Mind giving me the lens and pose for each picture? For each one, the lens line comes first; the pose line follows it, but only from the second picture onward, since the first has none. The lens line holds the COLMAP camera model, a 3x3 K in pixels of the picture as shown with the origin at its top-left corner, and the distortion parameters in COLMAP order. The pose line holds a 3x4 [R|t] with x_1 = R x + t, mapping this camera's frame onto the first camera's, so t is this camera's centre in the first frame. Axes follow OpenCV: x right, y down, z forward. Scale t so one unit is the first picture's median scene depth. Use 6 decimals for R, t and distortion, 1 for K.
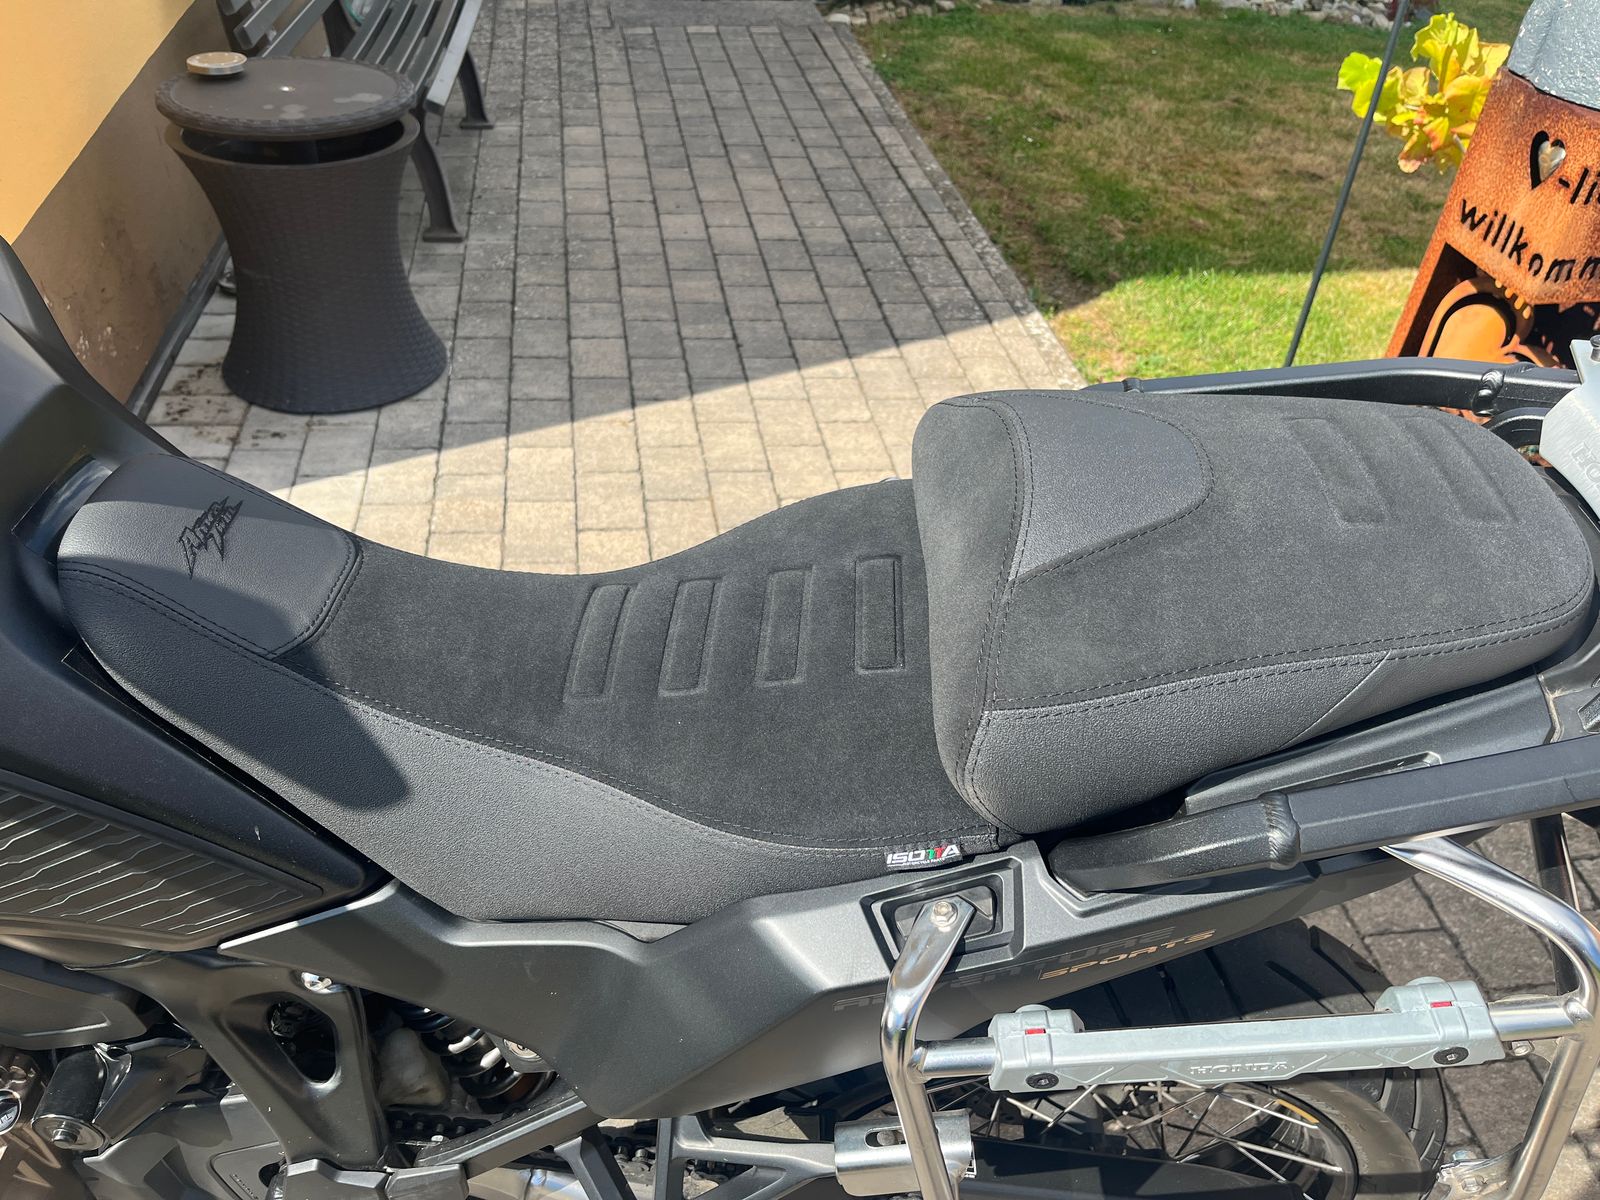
lens RADIAL K [[1238.8, 0, 773.9], [0, 1238.8, 608.1], [0, 0, 1]] dist [0.052433, -0.087465]
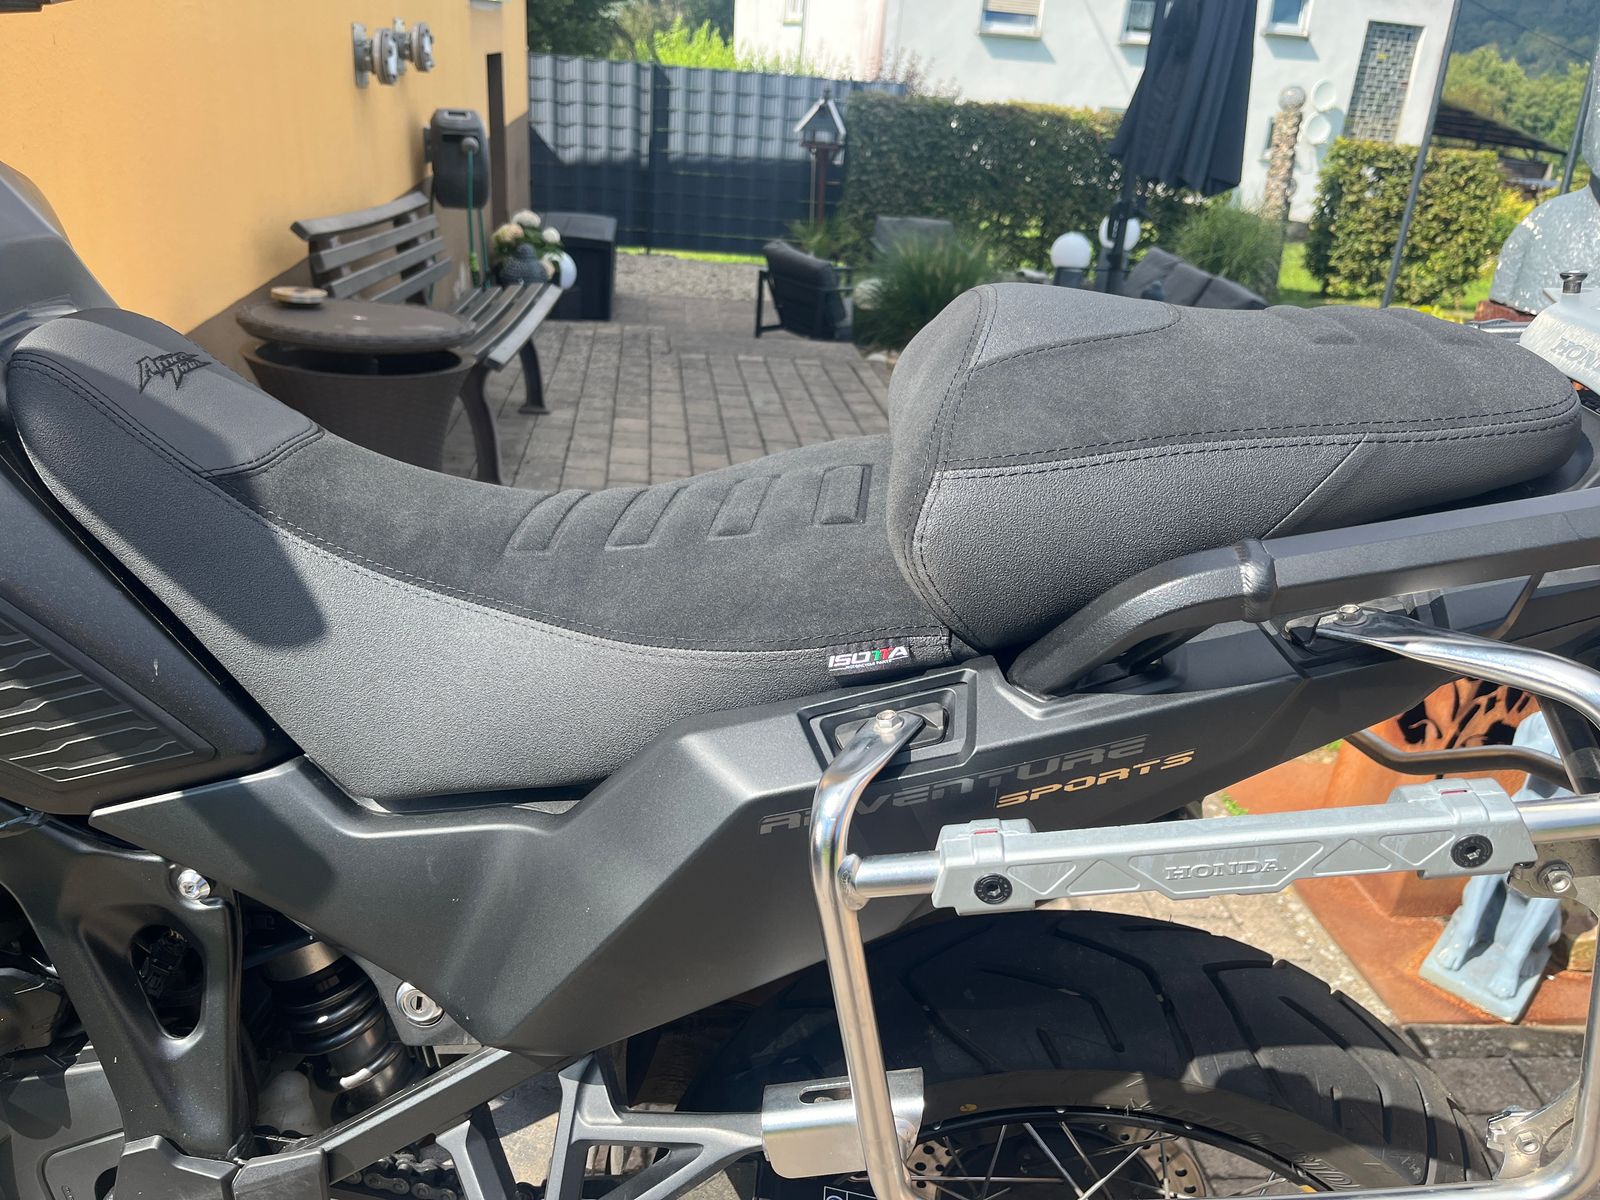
lens RADIAL K [[1238.8, 0, 783.0], [0, 1238.8, 590.8], [0, 0, 1]] dist [0.052433, -0.087465]
pose [[0.998085, 0.057491, -0.022850, 0.058778], [-0.061613, 0.957069, -0.283236, 0.319583], [0.005585, 0.284101, 0.958778, 0.091421]]
